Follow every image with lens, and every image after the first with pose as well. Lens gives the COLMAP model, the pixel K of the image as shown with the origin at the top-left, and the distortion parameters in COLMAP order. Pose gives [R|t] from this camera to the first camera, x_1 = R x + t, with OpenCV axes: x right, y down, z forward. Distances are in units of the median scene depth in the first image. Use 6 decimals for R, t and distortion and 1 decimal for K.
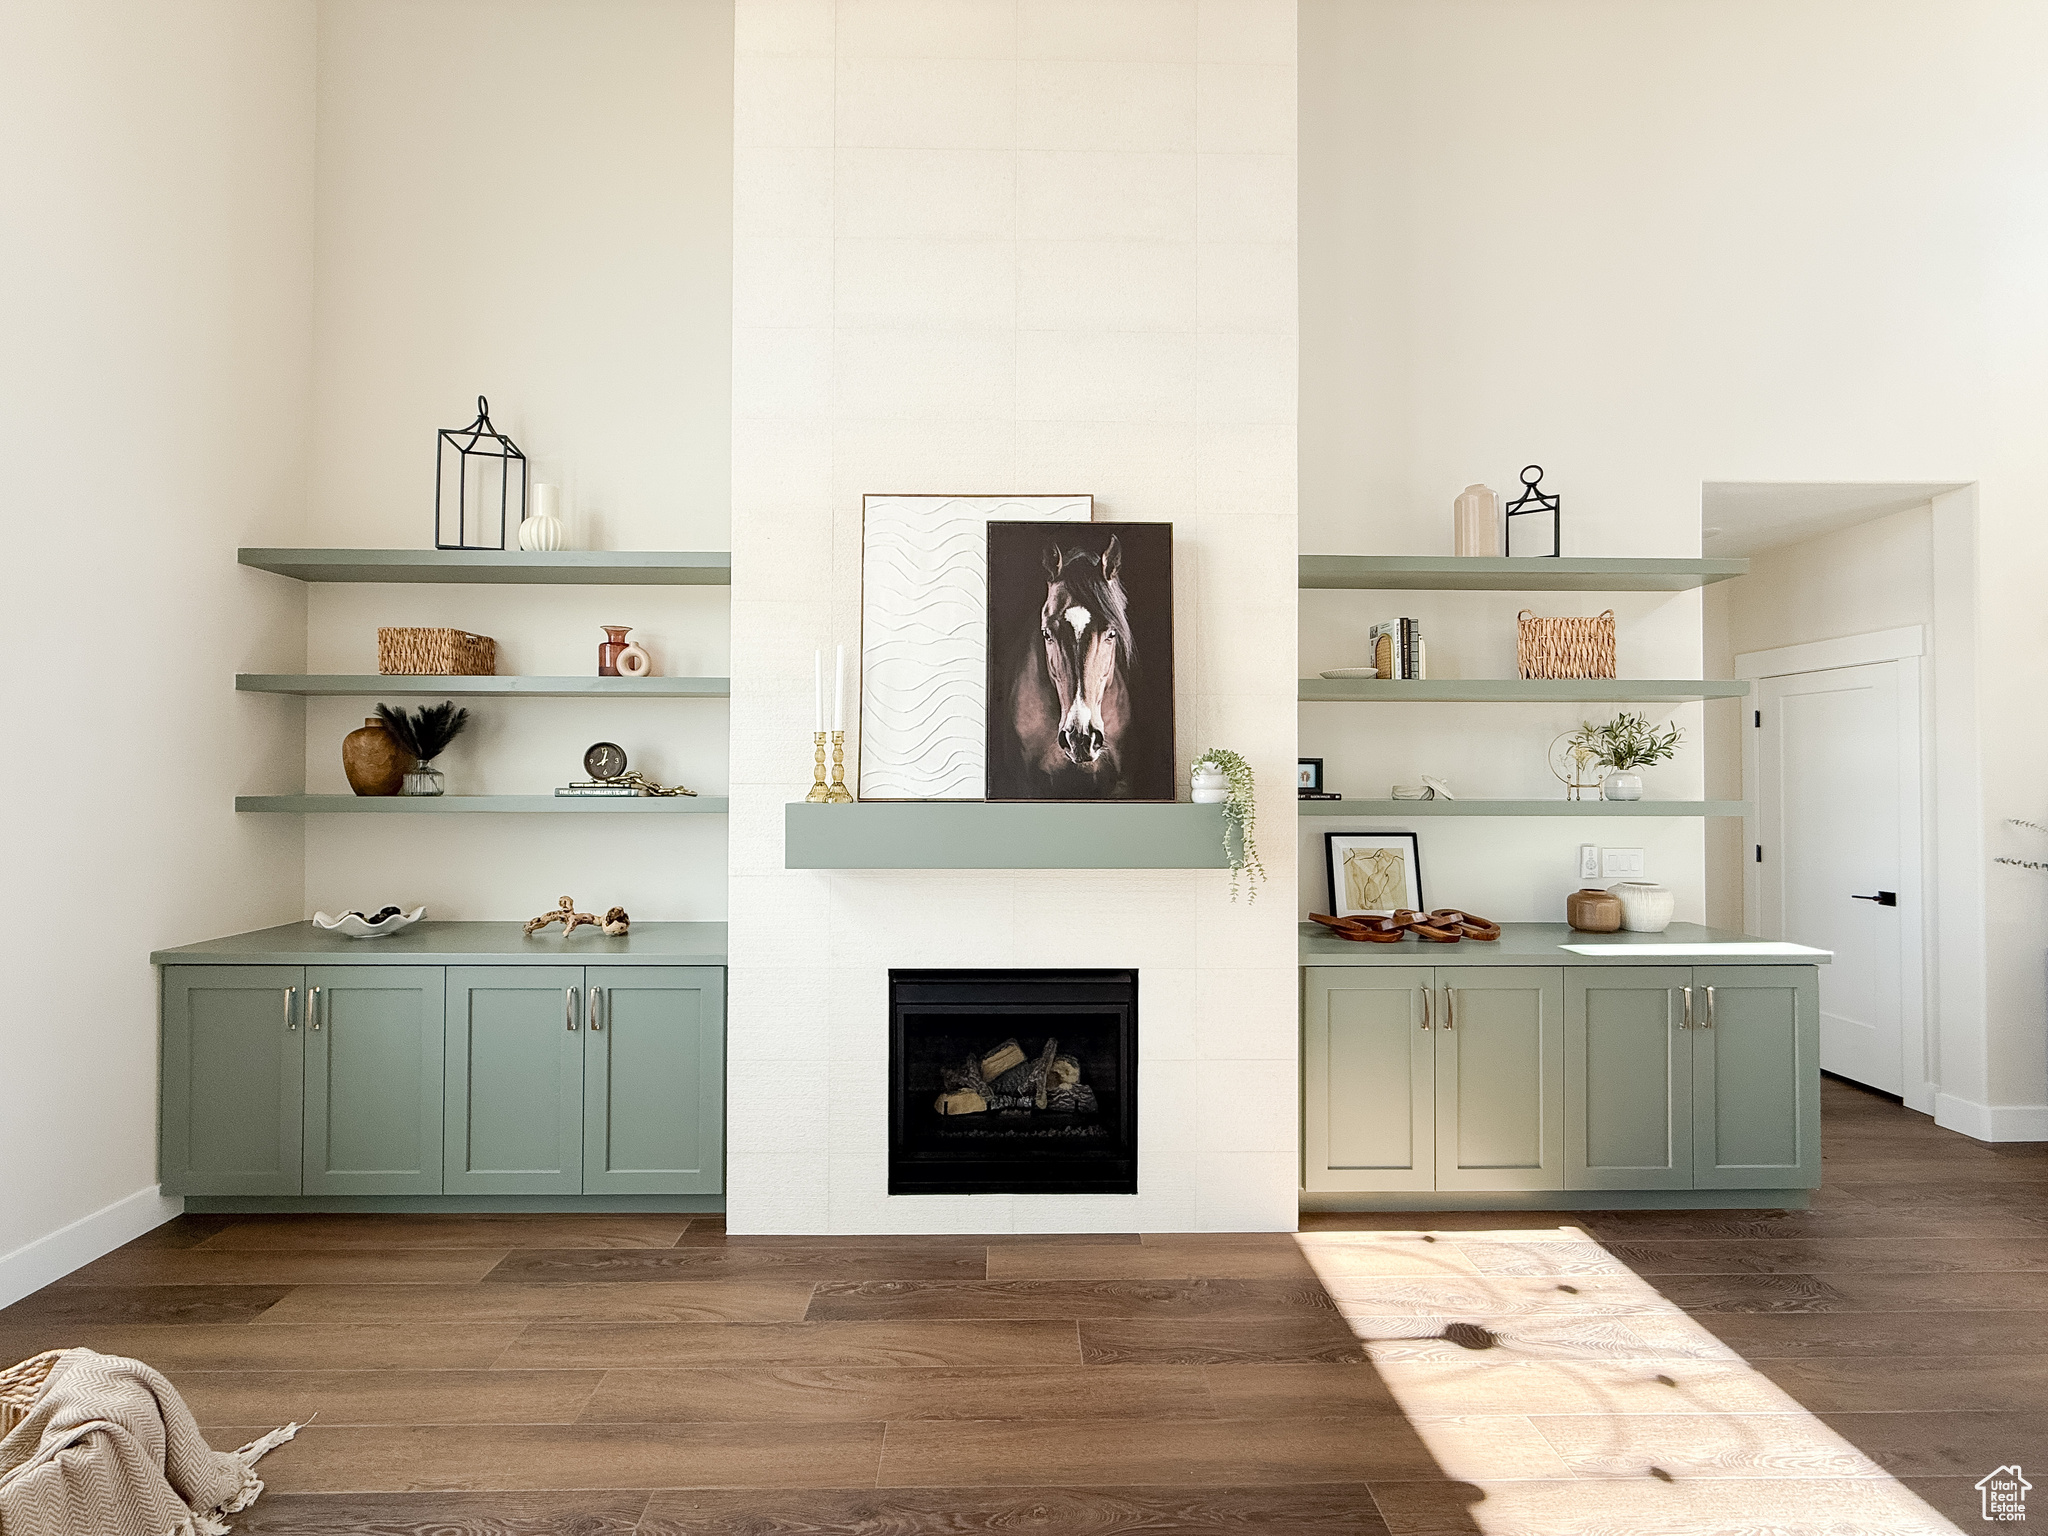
lens RADIAL K [[815.2, 0, 1018.8], [0, 815.2, 765.6], [0, 0, 1]] dist [0.001443, 0.000459]
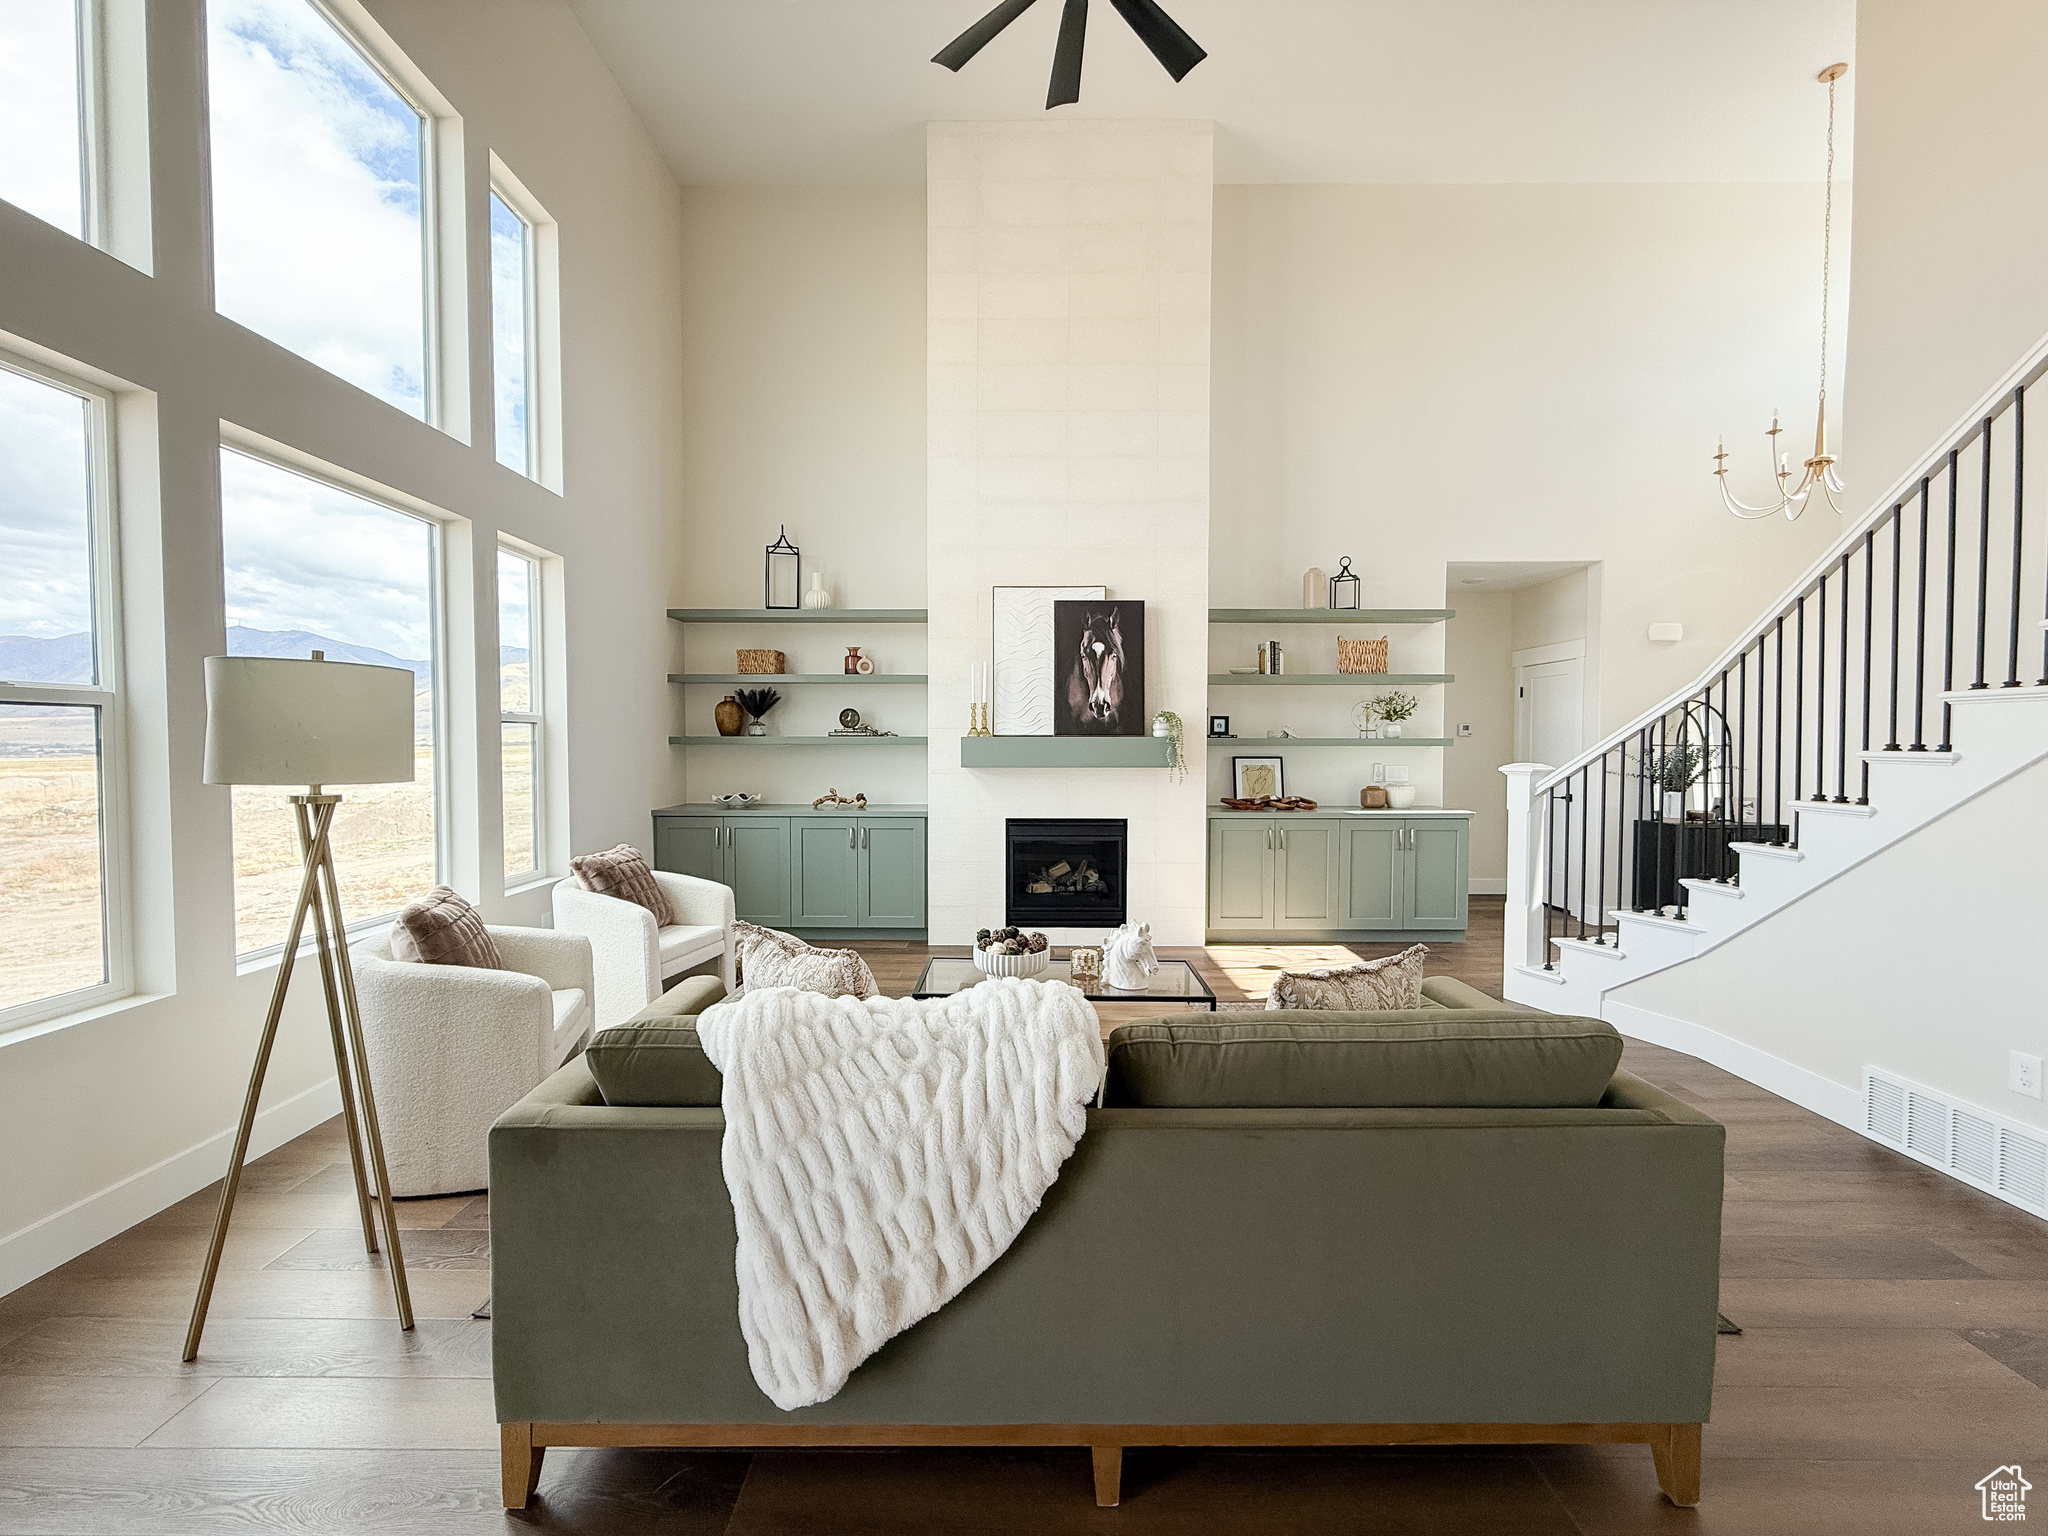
lens RADIAL K [[815.2, 0, 1018.8], [0, 815.2, 765.6], [0, 0, 1]] dist [0.001443, 0.000459]
pose [[0.999797, -0.000858, -0.020111, -0.077384], [0.001714, 0.999091, 0.042589, 0.025737], [0.020056, -0.042615, 0.998890, -0.952766]]
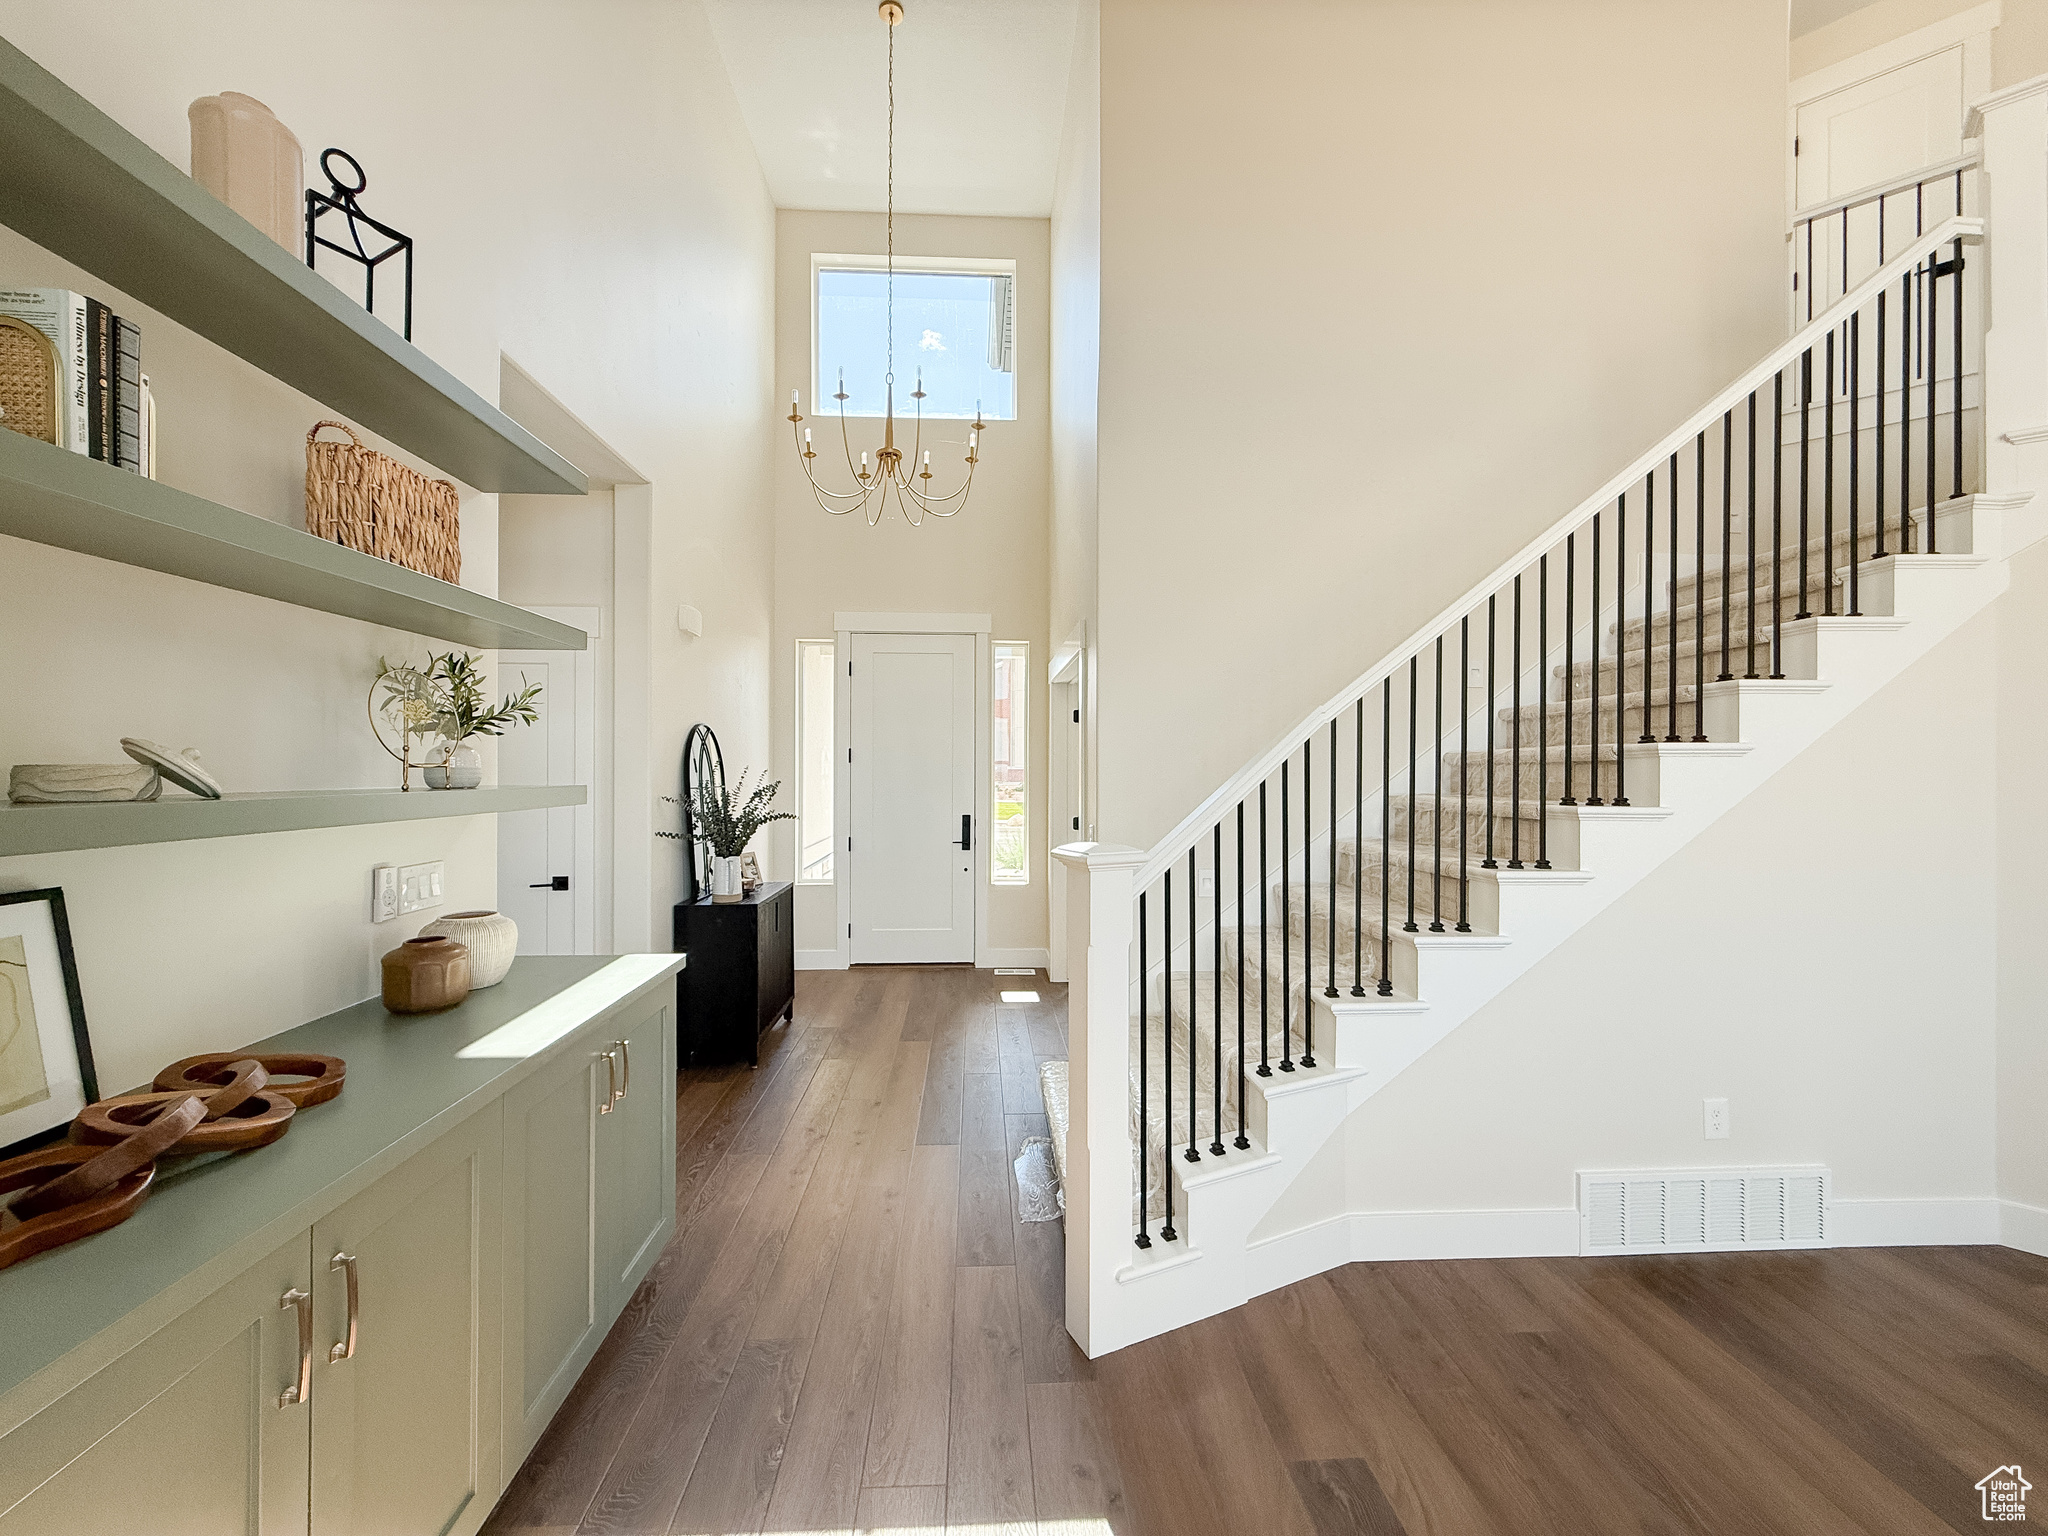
lens RADIAL K [[815.2, 0, 1018.8], [0, 815.2, 765.6], [0, 0, 1]] dist [0.001443, 0.000459]
pose [[-0.035043, 0.000971, 0.999385, 0.099119], [-0.016089, 0.999869, -0.001535, 0.020515], [-0.999256, -0.016133, -0.035023, 0.635522]]
